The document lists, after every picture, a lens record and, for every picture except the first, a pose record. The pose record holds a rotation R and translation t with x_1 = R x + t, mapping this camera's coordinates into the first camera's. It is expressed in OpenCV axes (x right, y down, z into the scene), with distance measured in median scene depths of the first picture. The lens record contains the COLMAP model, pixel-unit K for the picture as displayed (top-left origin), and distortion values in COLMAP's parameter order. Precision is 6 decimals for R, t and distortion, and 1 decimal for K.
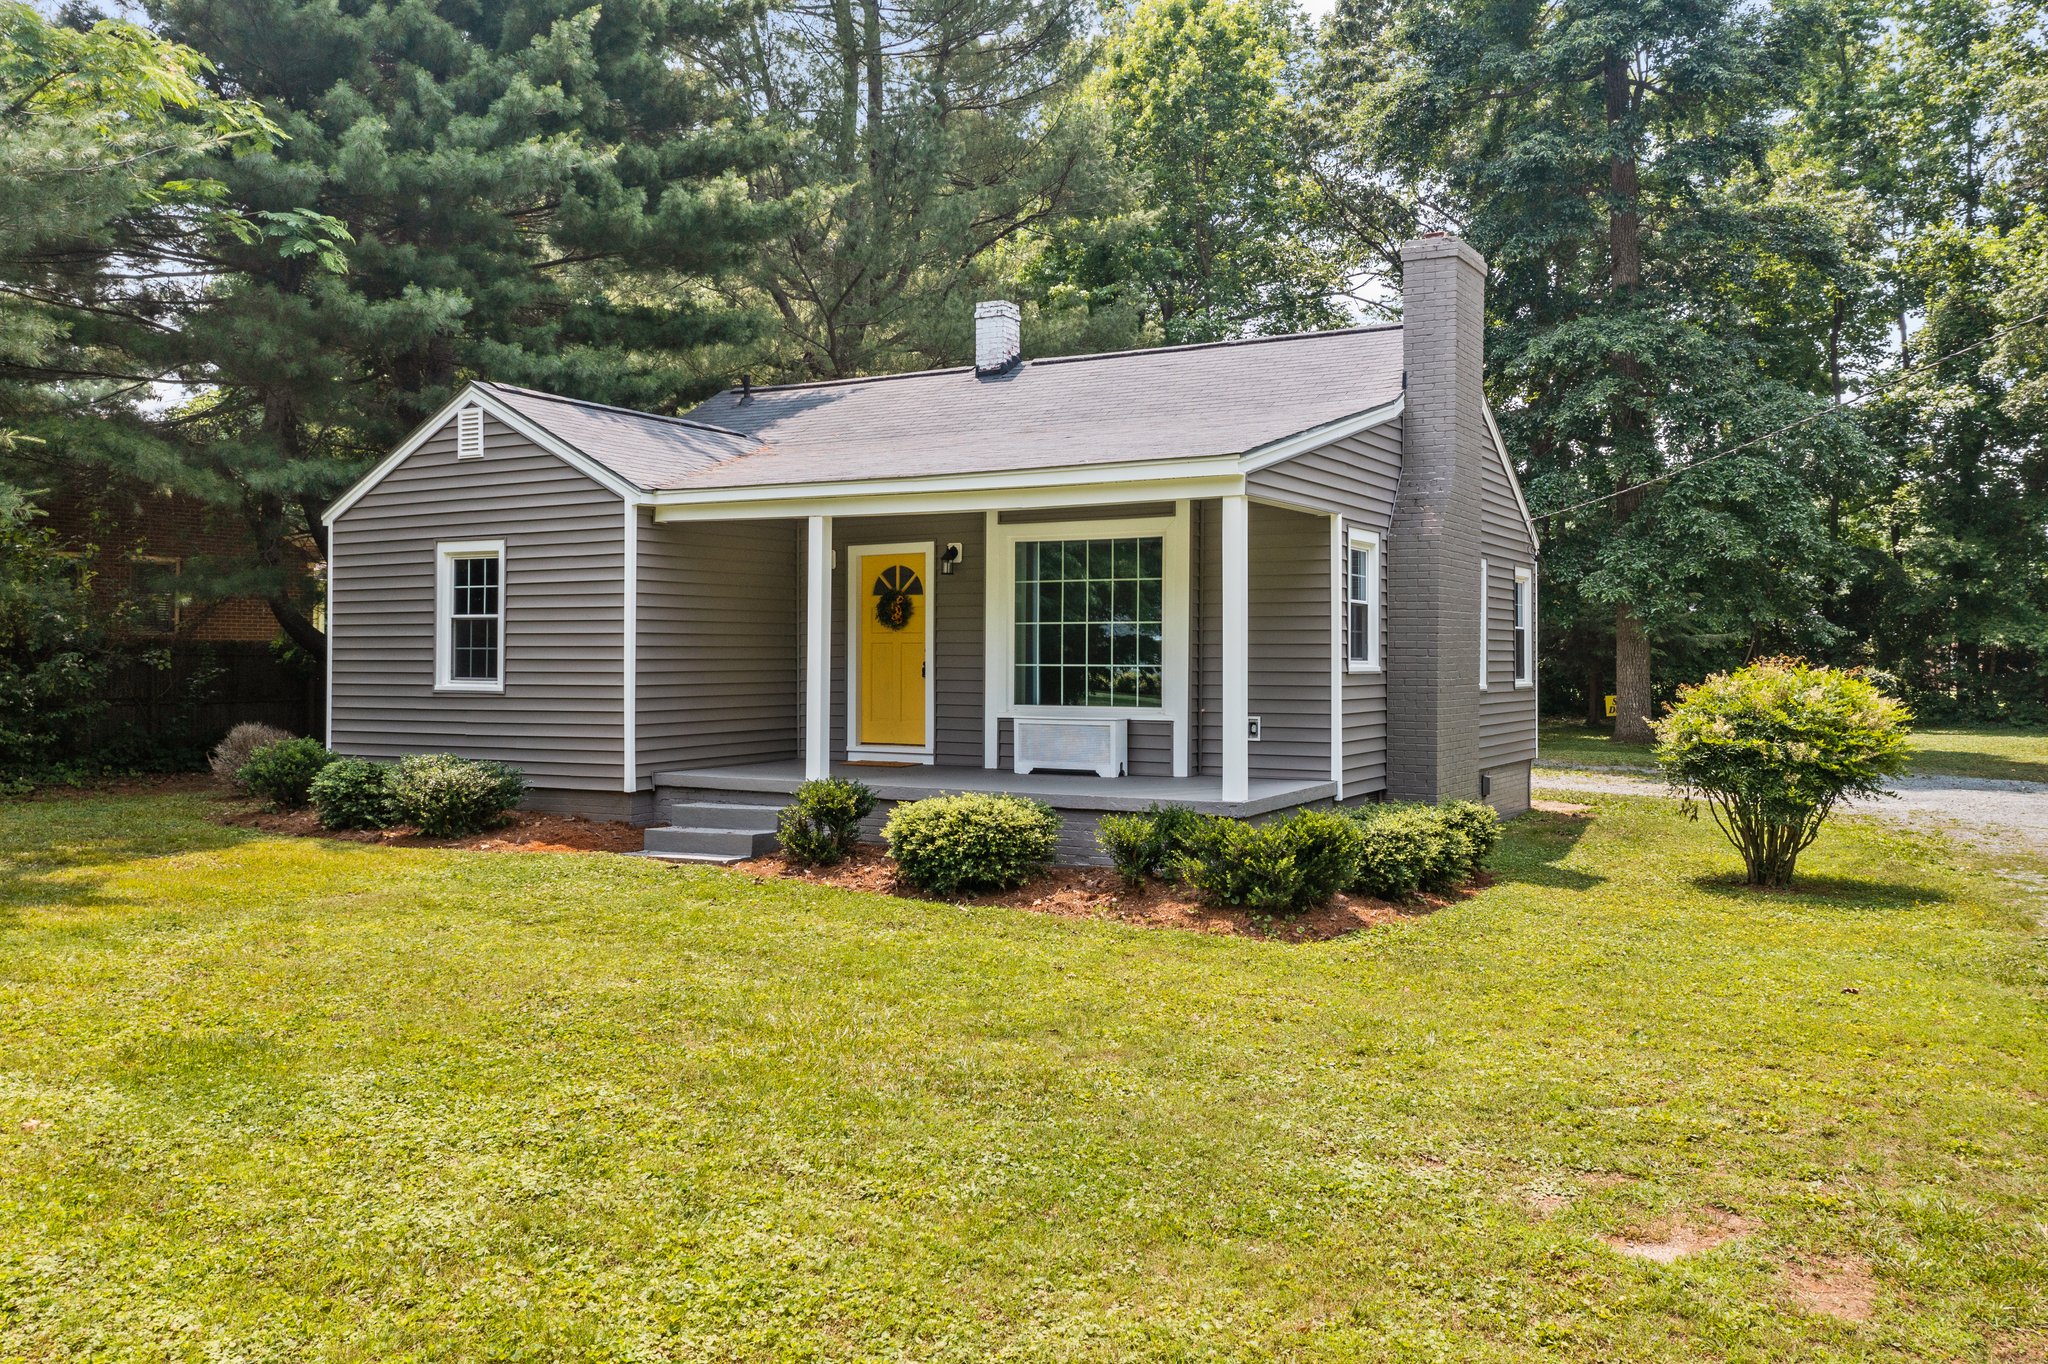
lens RADIAL K [[1614.5, 0, 1037.7], [0, 1614.5, 668.1], [0, 0, 1]] dist [0.002899, -0.008932]
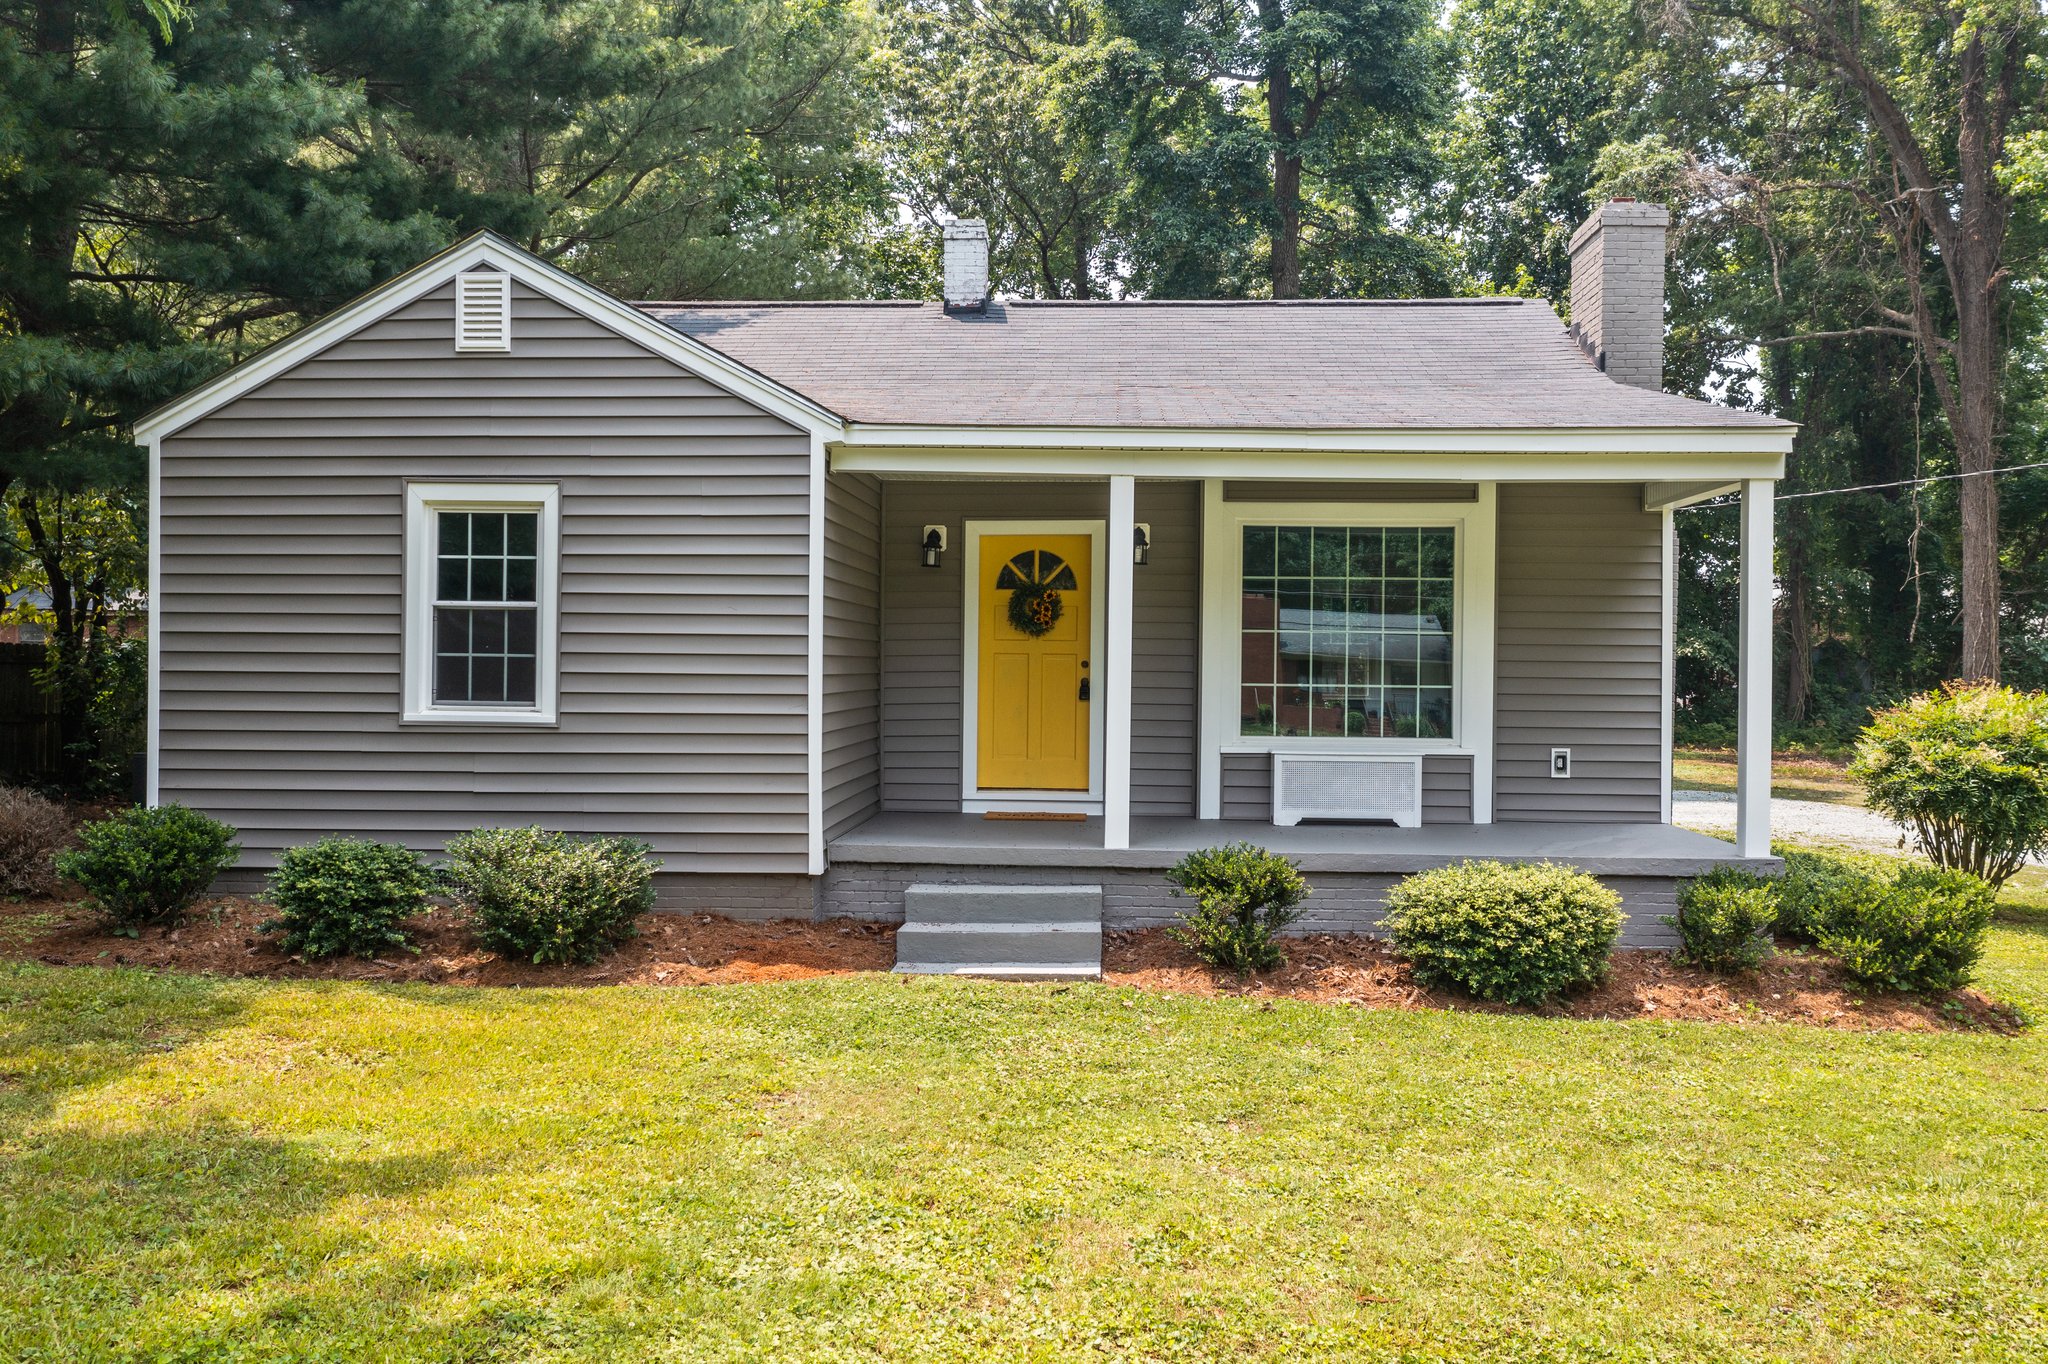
lens RADIAL K [[1644.9, 0, 1016.5], [0, 1644.9, 693.3], [0, 0, 1]] dist [0.000513, -0.006081]
pose [[0.896943, 0.000943, 0.442145, -0.452835], [-0.004877, 0.999958, 0.007762, -0.003214], [-0.442119, -0.009119, 0.896910, 0.337399]]
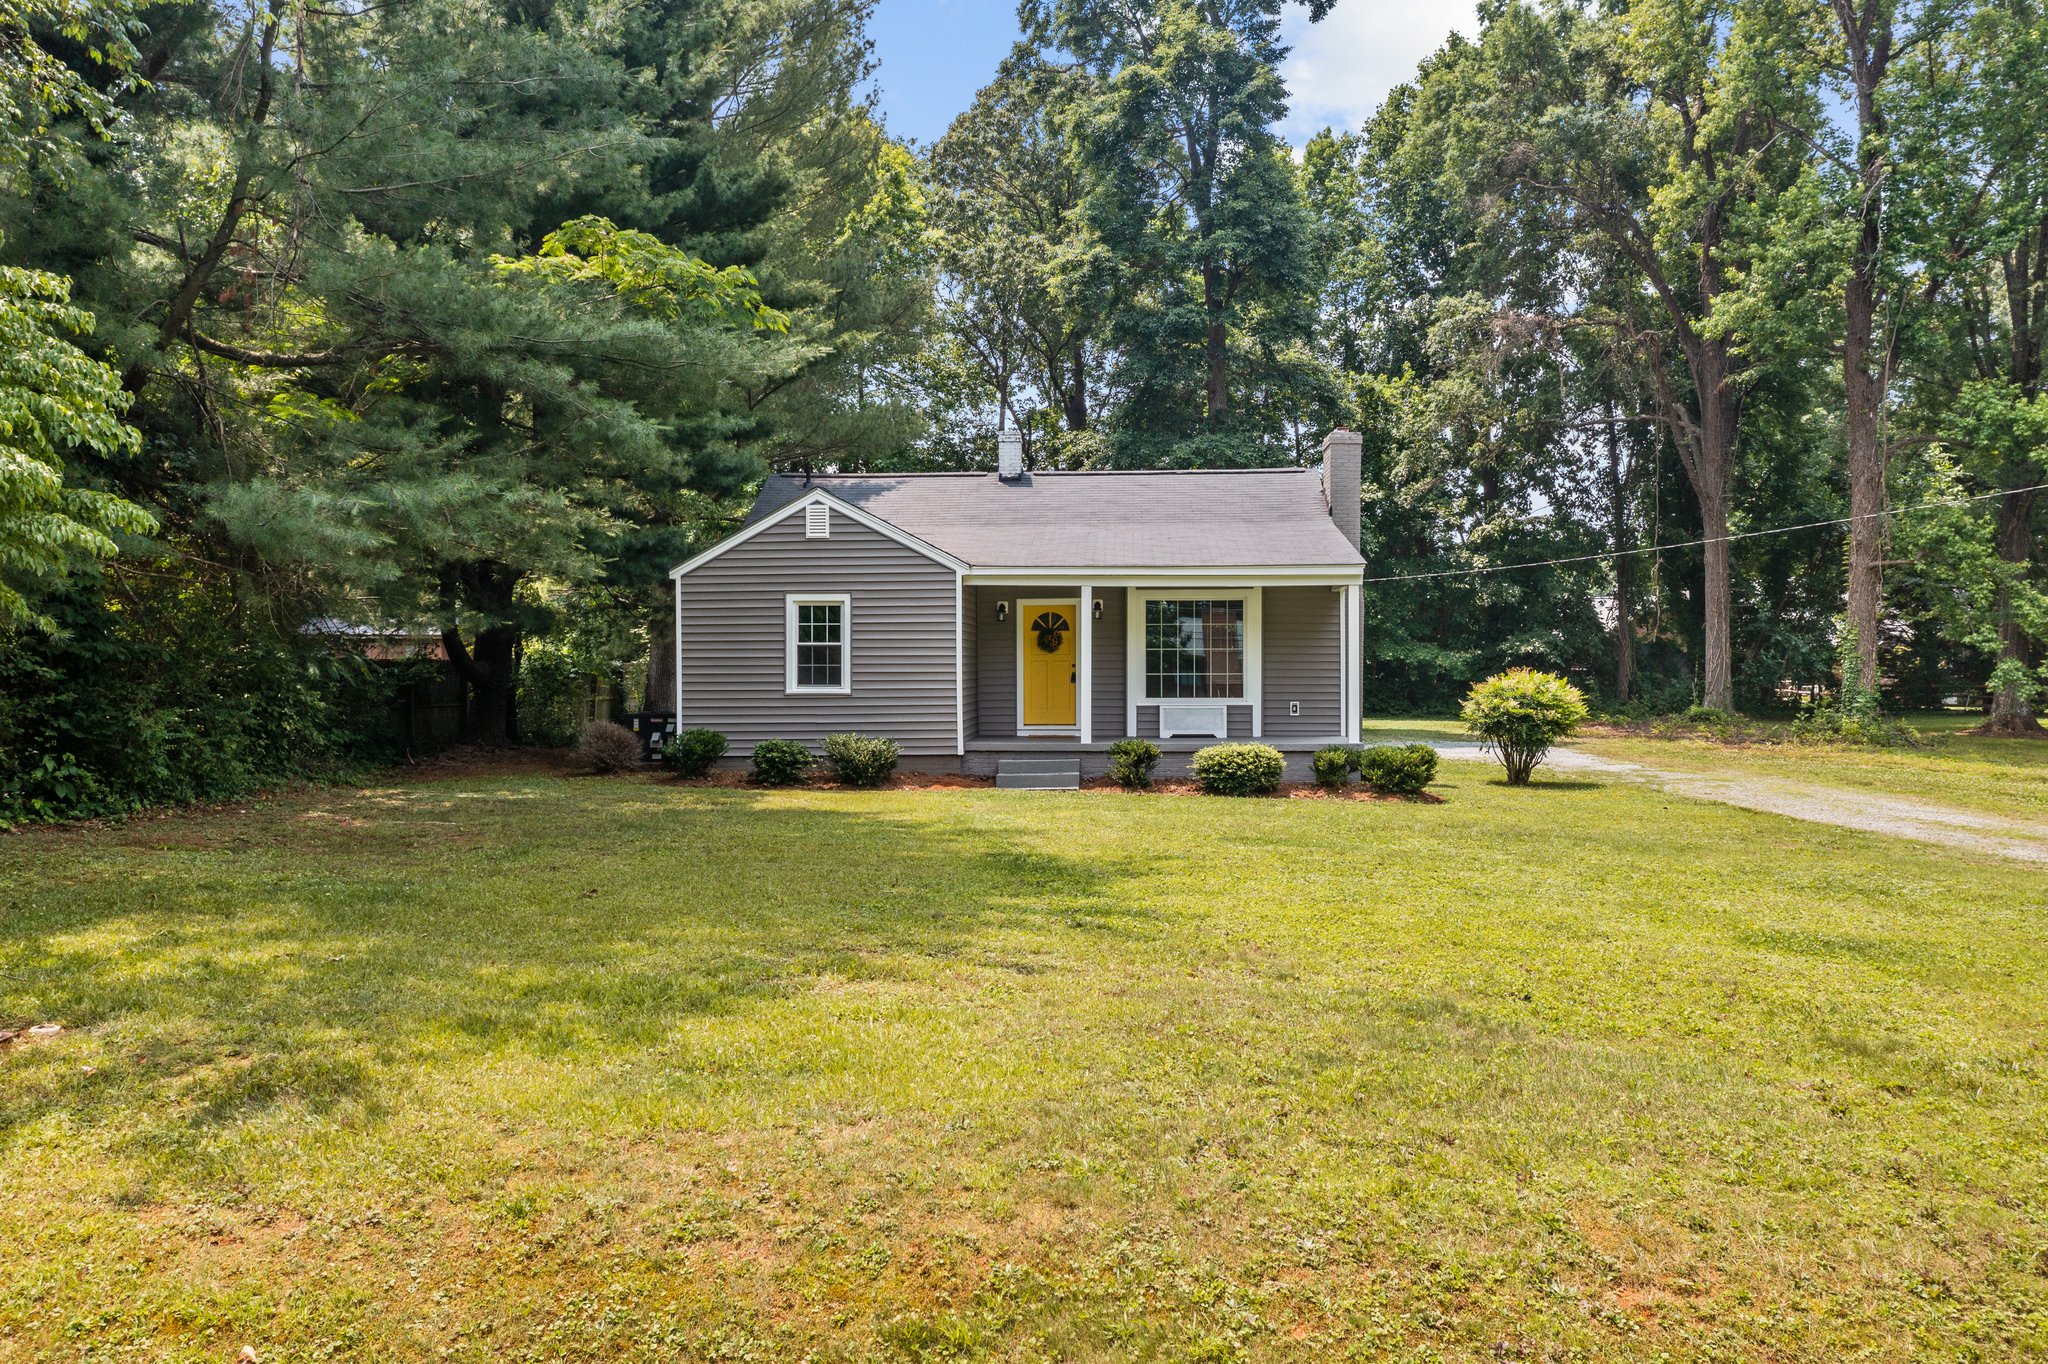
lens RADIAL K [[1621.7, 0, 1026.6], [0, 1621.7, 712.4], [0, 0, 1]] dist [0.003574, -0.001510]
pose [[0.897113, -0.015969, 0.441513, -0.853947], [0.007912, 0.999767, 0.020086, 0.002895], [-0.441731, -0.014526, 0.897030, -0.442861]]
